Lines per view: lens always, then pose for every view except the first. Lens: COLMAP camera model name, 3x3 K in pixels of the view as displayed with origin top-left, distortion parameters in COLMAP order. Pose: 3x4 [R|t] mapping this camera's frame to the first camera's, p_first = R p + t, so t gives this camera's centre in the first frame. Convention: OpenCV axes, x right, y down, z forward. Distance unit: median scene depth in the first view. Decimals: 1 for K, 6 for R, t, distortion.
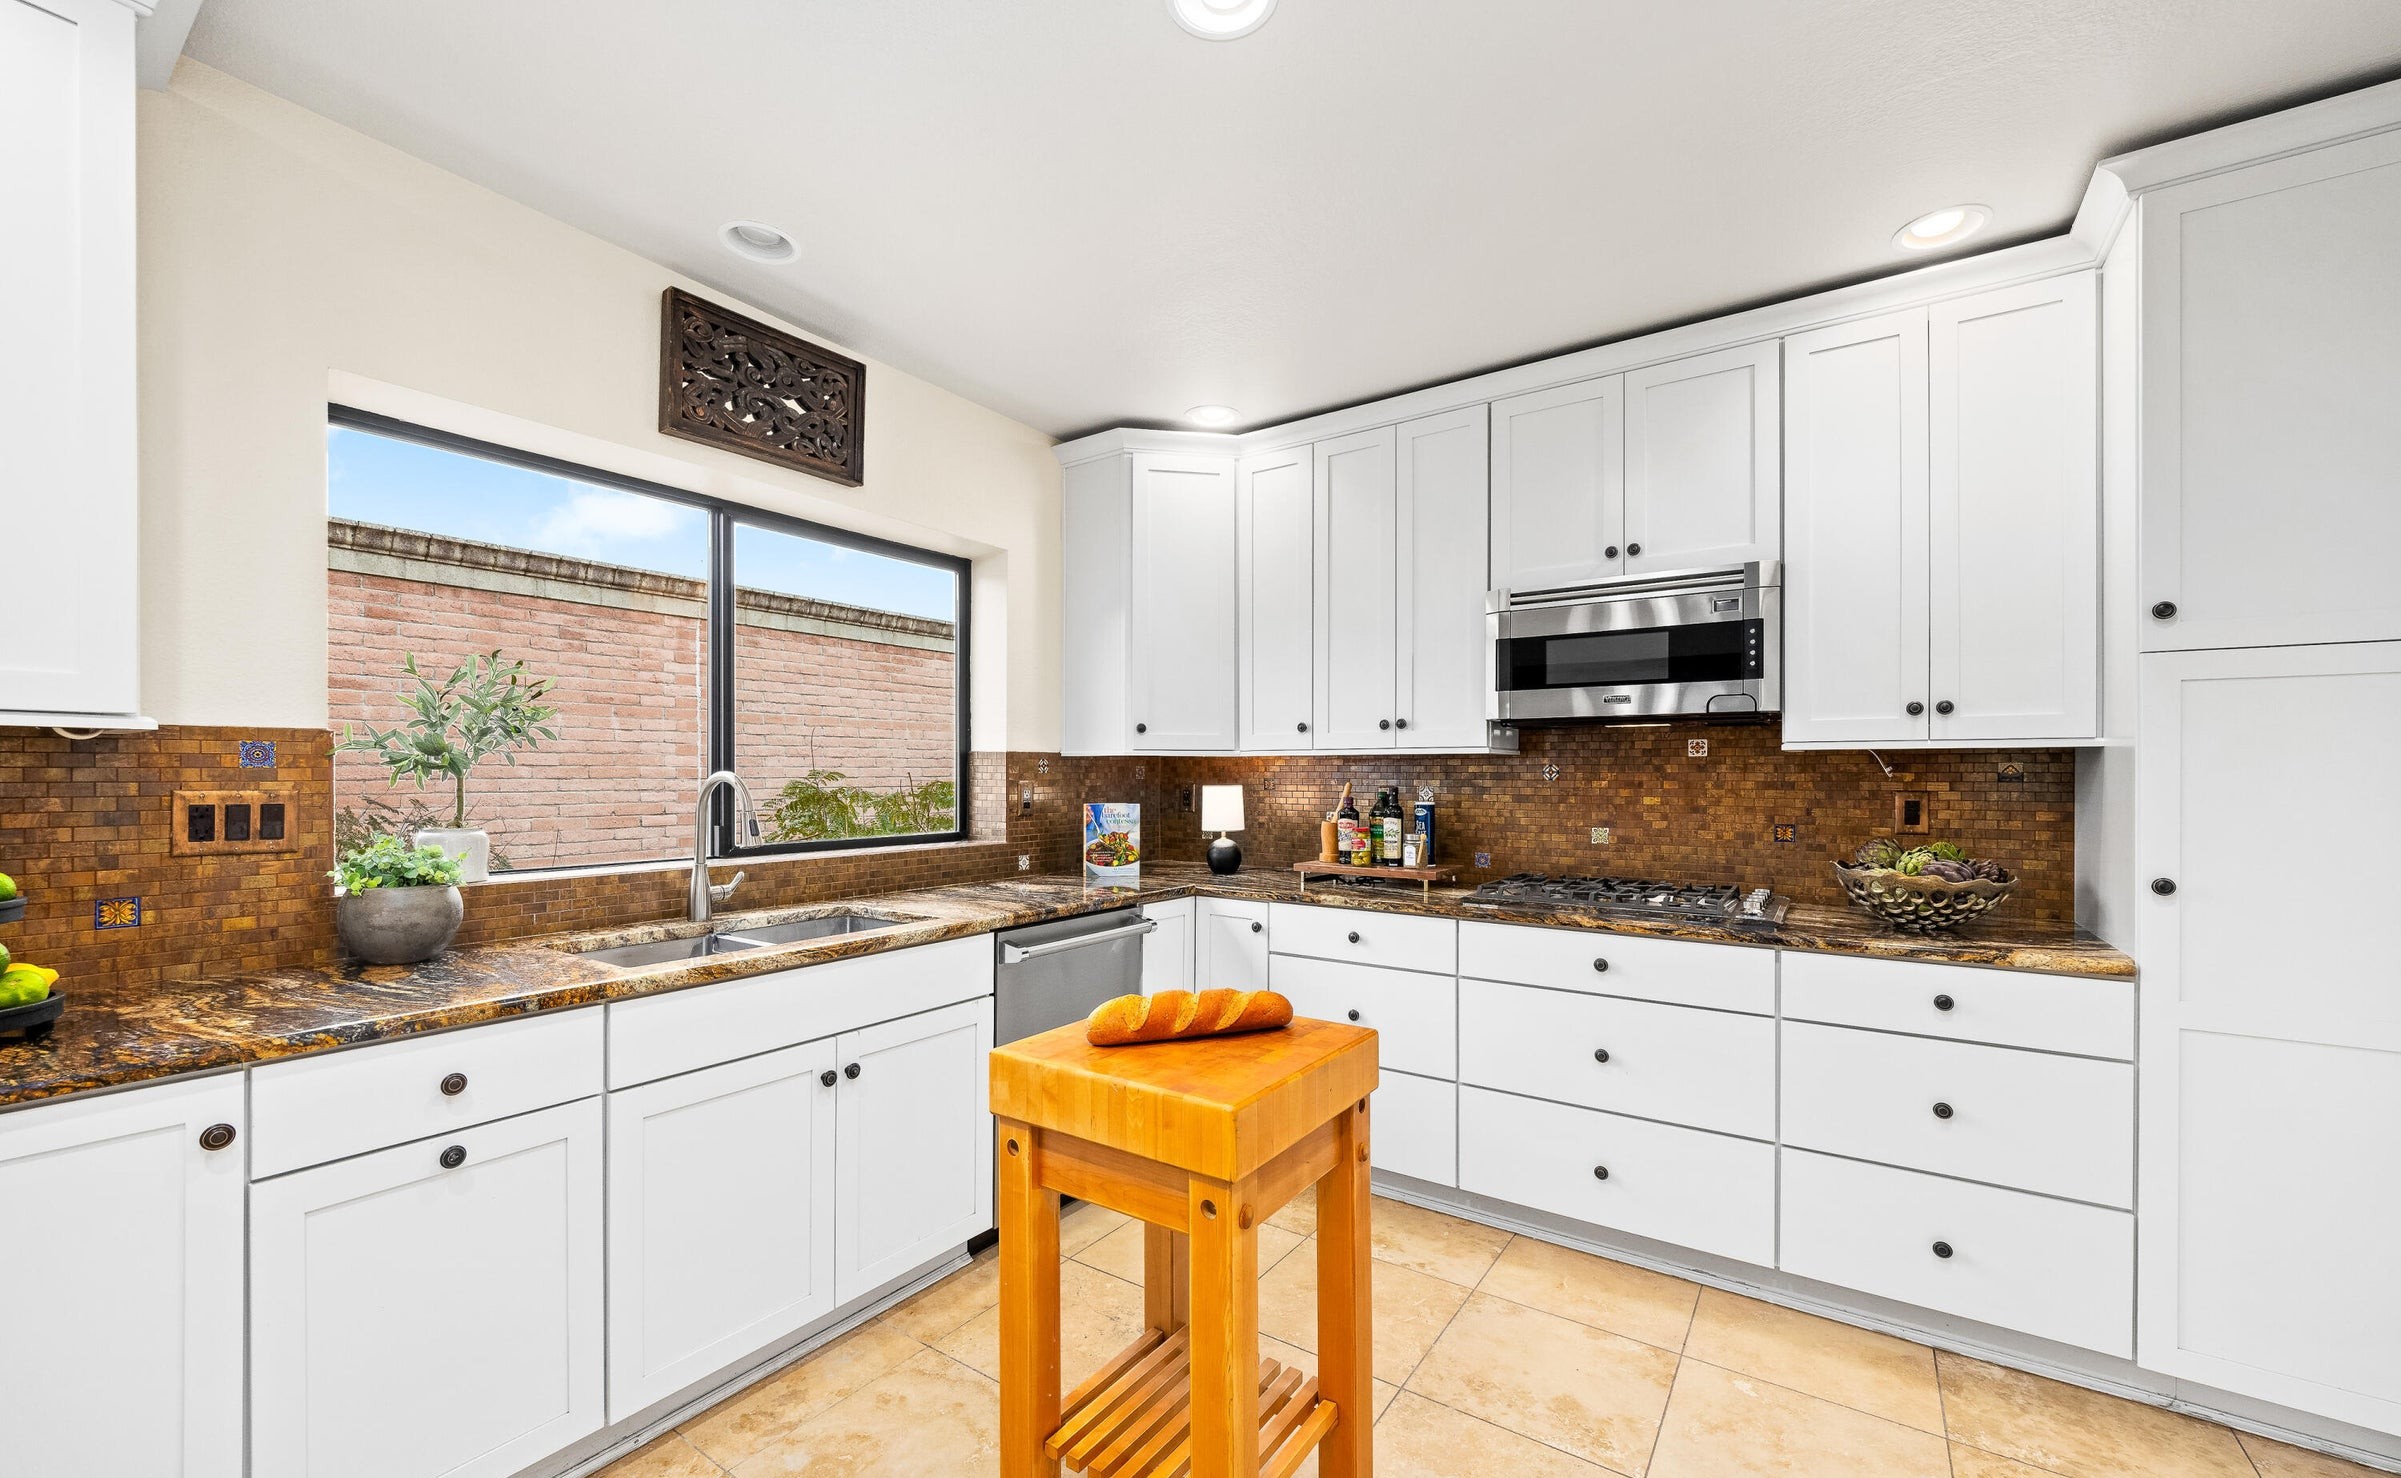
lens RADIAL K [[936.4, 0, 1162.3], [0, 936.4, 776.3], [0, 0, 1]] dist [-0.002978, -0.000062]
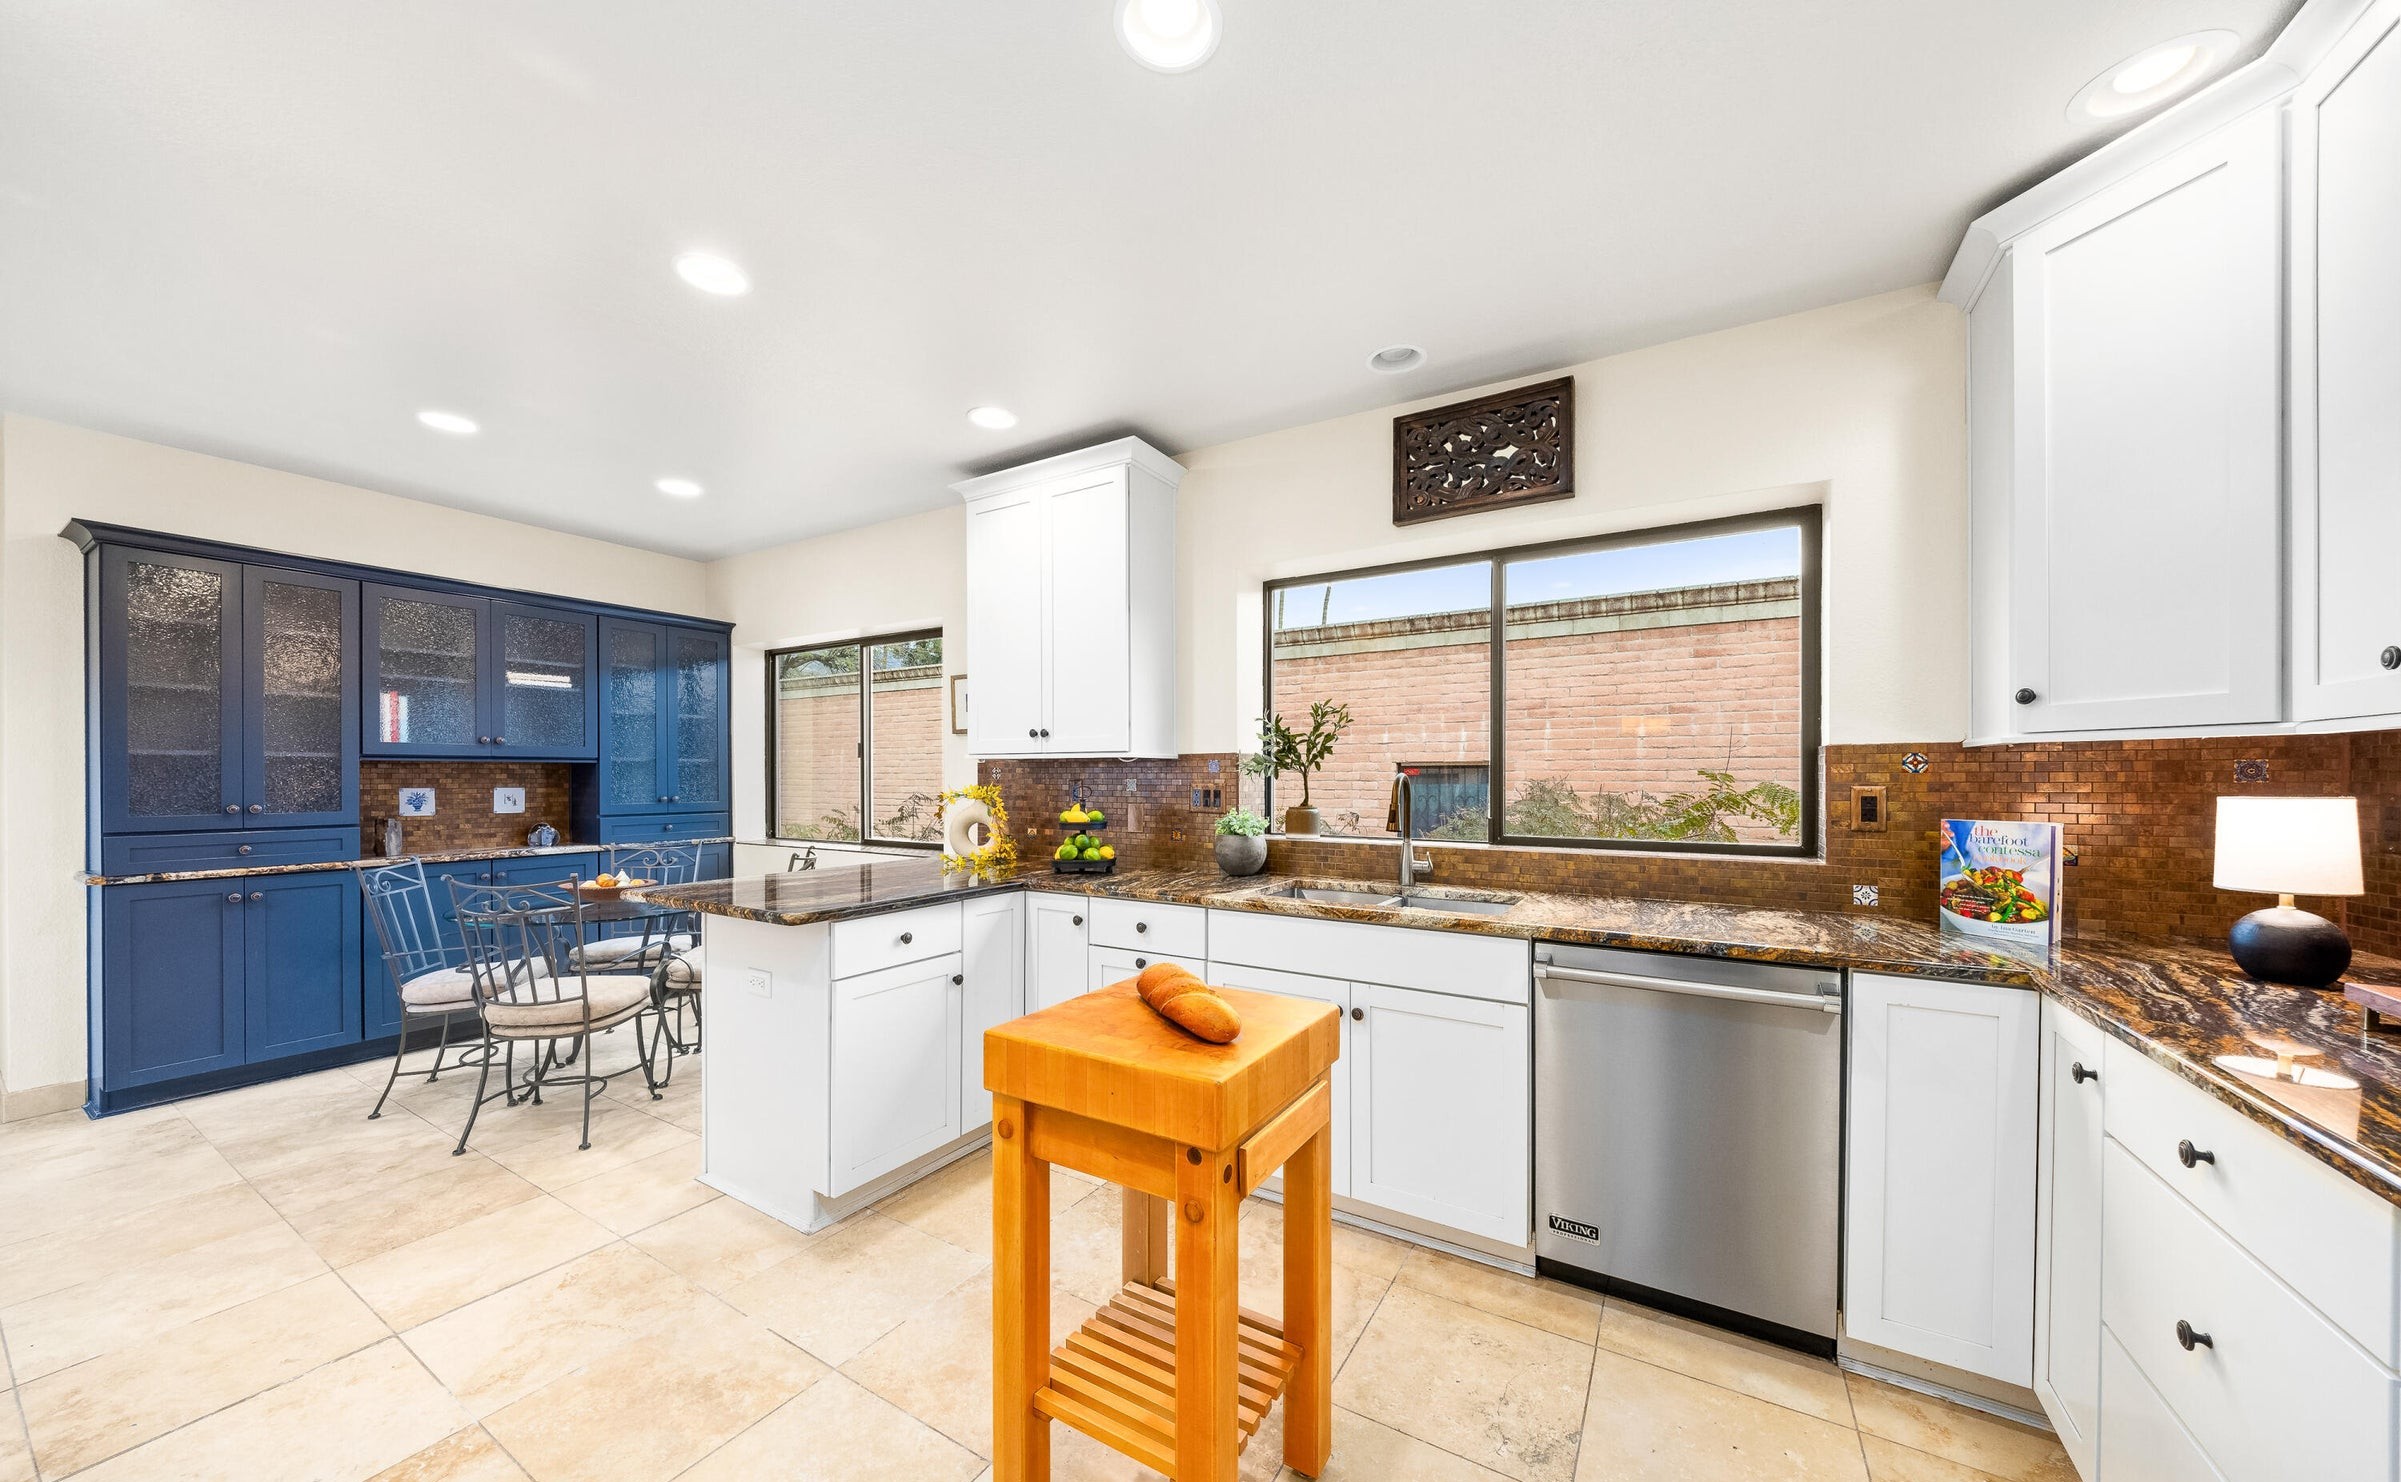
lens RADIAL K [[803.1, 0, 1200.4], [0, 803.1, 781.9], [0, 0, 1]] dist [-0.010286, 0.000489]
pose [[0.082368, 0.005694, -0.996586, 0.433313], [-0.002974, 0.999981, 0.005468, 0.001431], [0.996598, 0.002514, 0.082383, 0.432370]]
